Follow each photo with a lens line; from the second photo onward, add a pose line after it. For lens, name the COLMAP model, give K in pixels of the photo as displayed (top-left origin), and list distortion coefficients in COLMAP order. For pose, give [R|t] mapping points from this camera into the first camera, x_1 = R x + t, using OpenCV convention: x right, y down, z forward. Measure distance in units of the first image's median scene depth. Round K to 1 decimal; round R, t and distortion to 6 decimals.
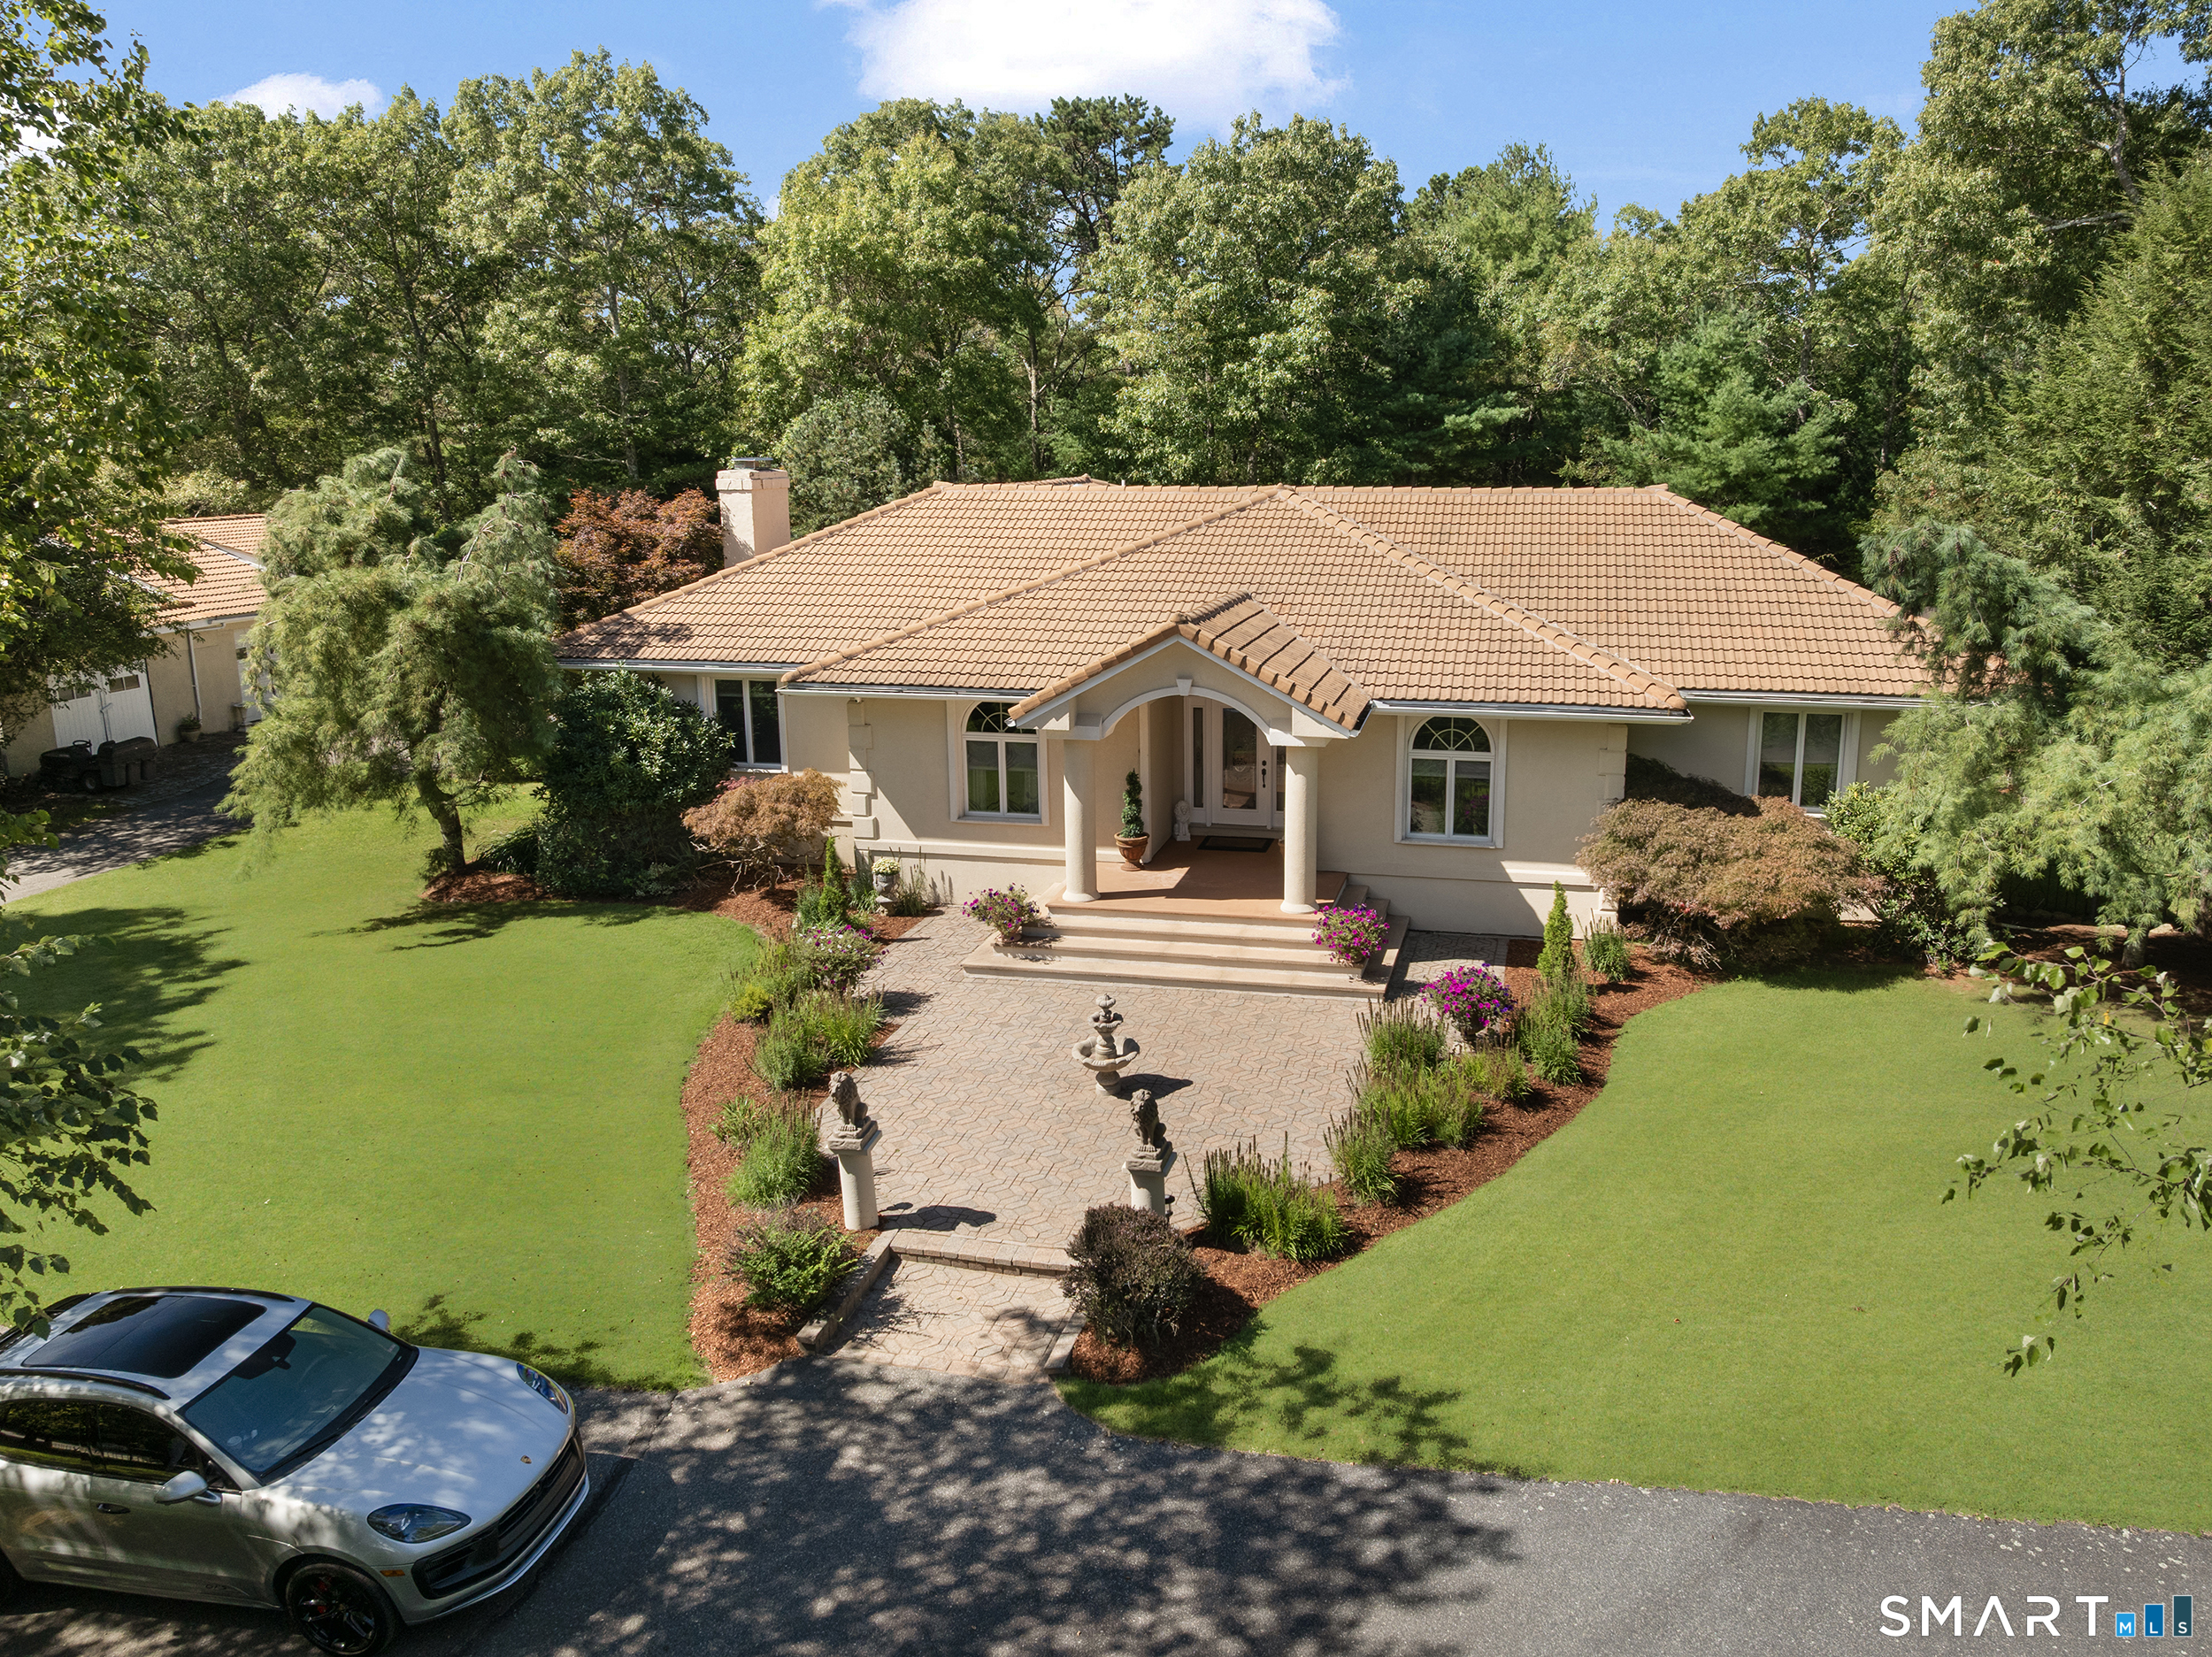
lens RADIAL K [[1684.1, 0, 1106.0], [0, 1684.1, 828.5], [0, 0, 1]] dist [-0.012661, -0.075773]
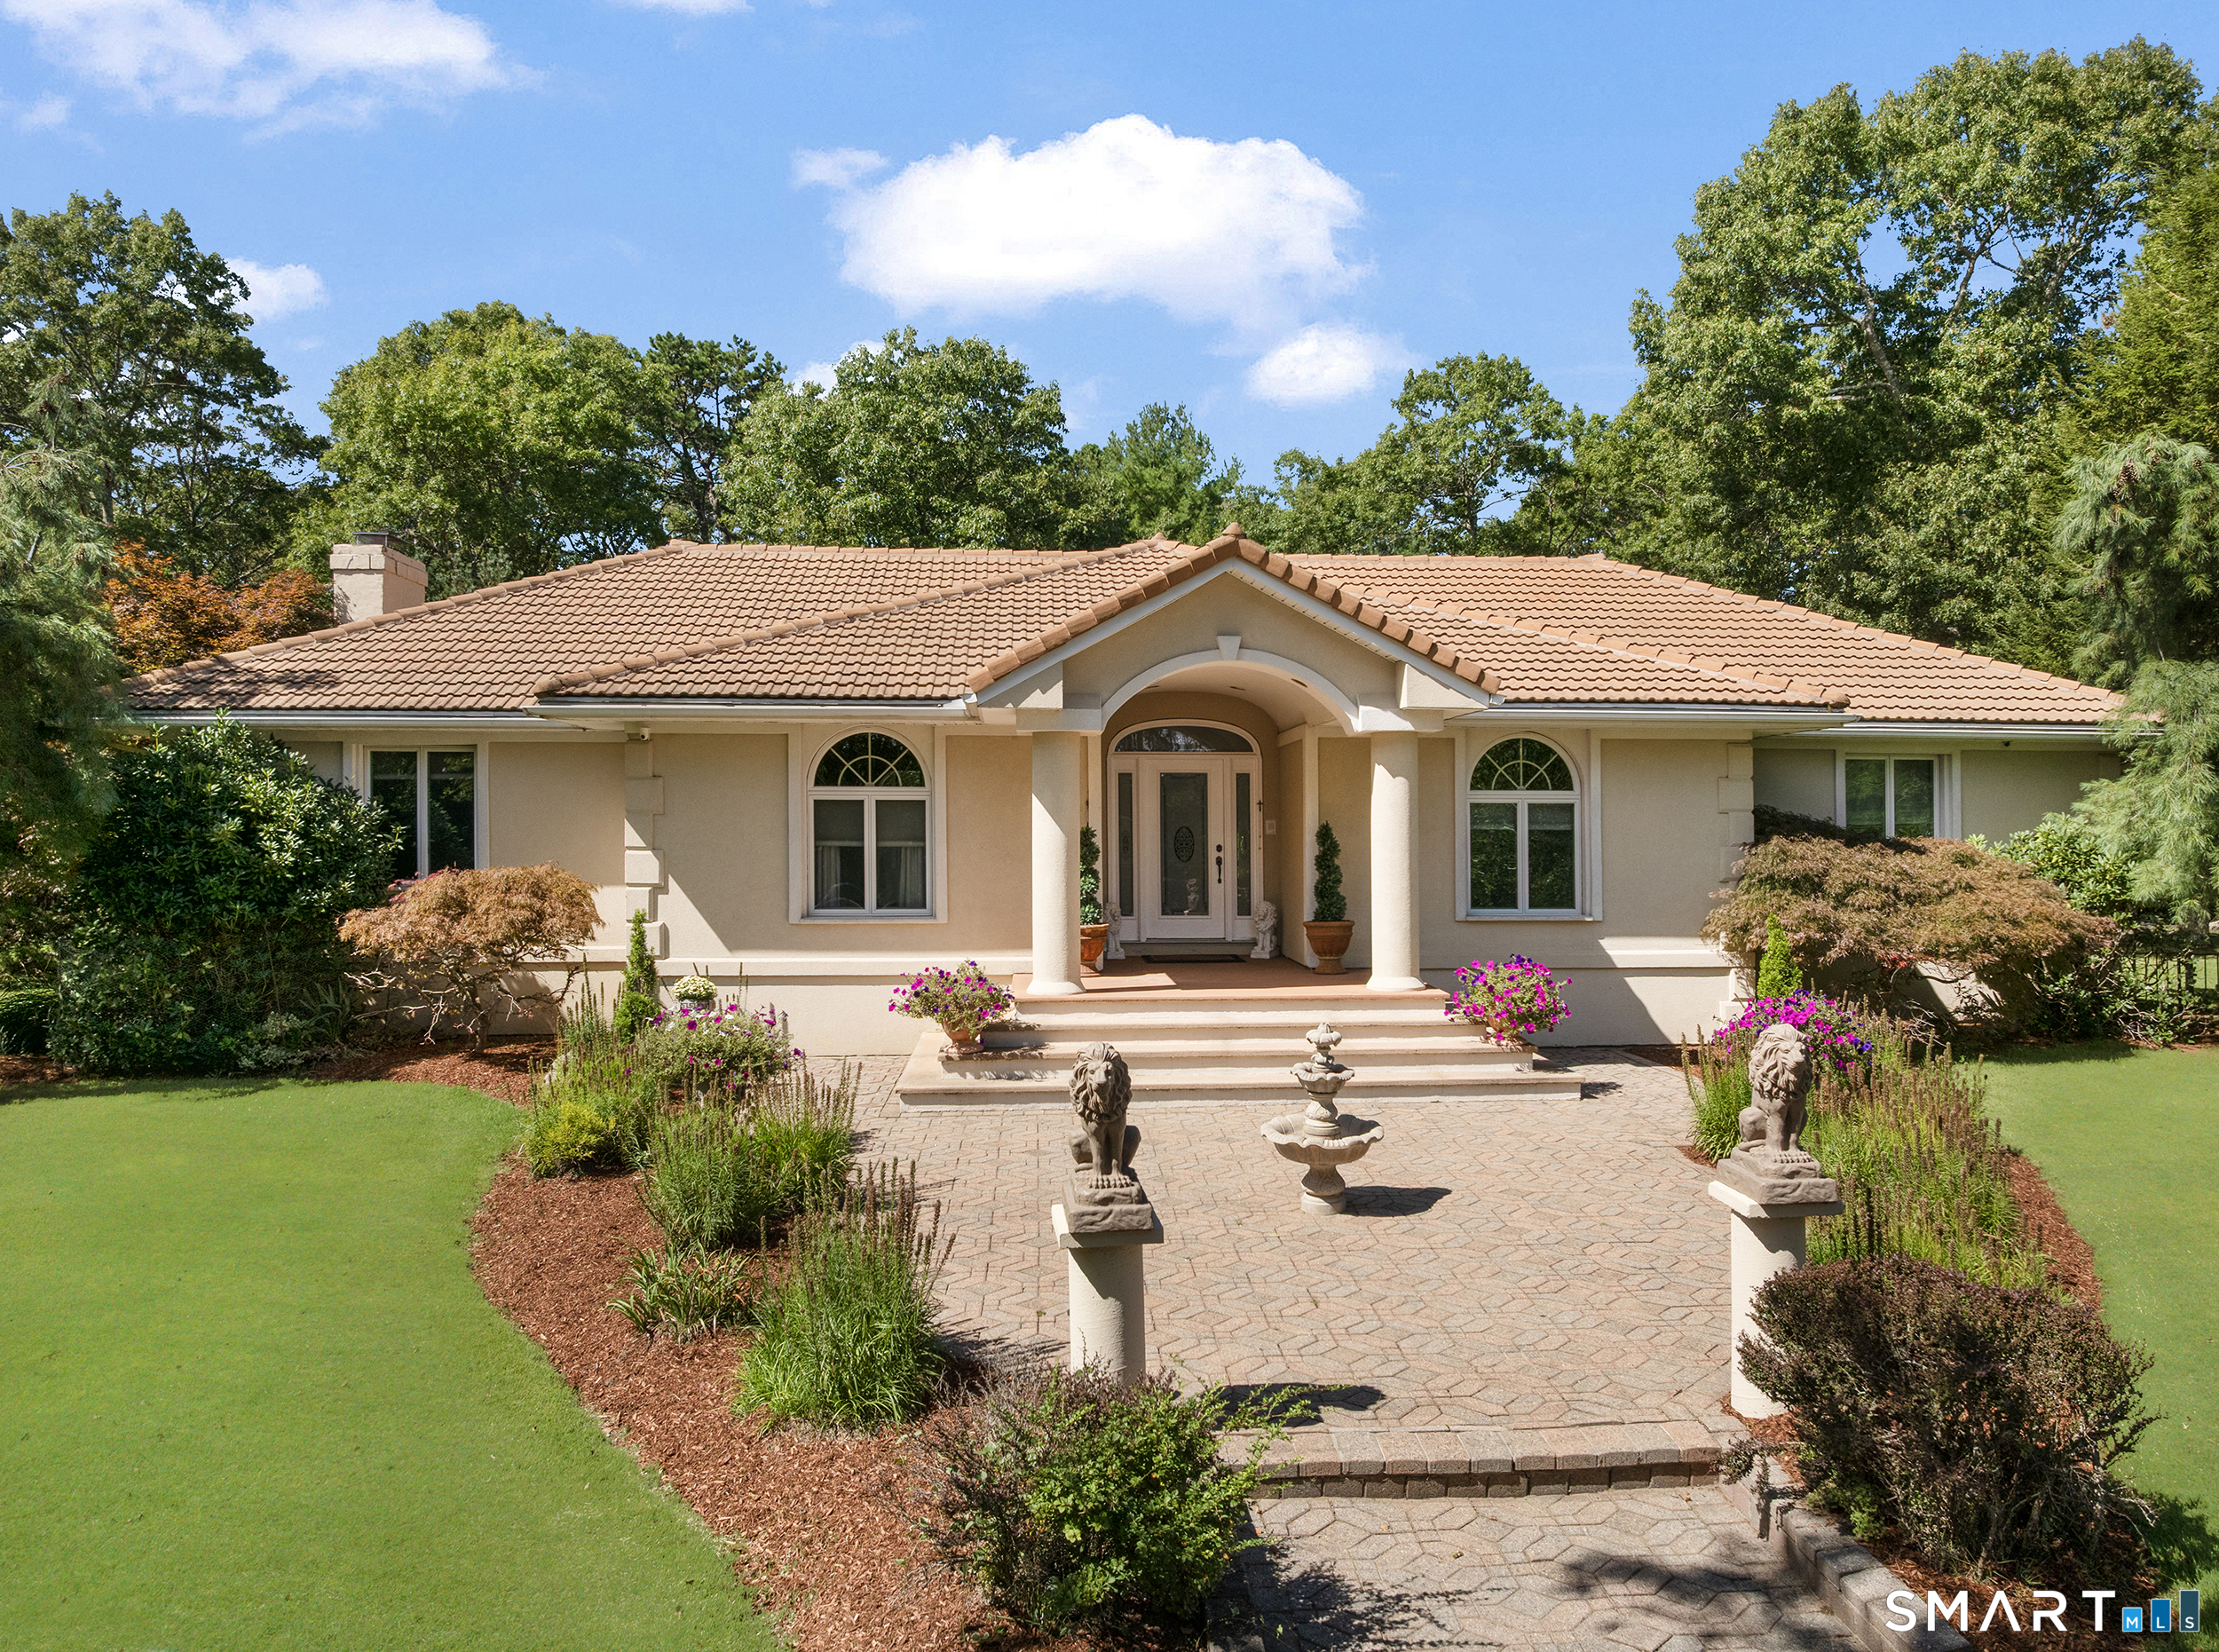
lens RADIAL K [[1689.6, 0, 1109.5], [0, 1689.6, 826.0], [0, 0, 1]] dist [-0.012661, -0.075773]
pose [[0.953710, 0.009841, 0.300567, -0.165552], [0.060460, 0.972782, -0.223694, 0.109057], [-0.294588, 0.231512, 0.927157, 0.341513]]
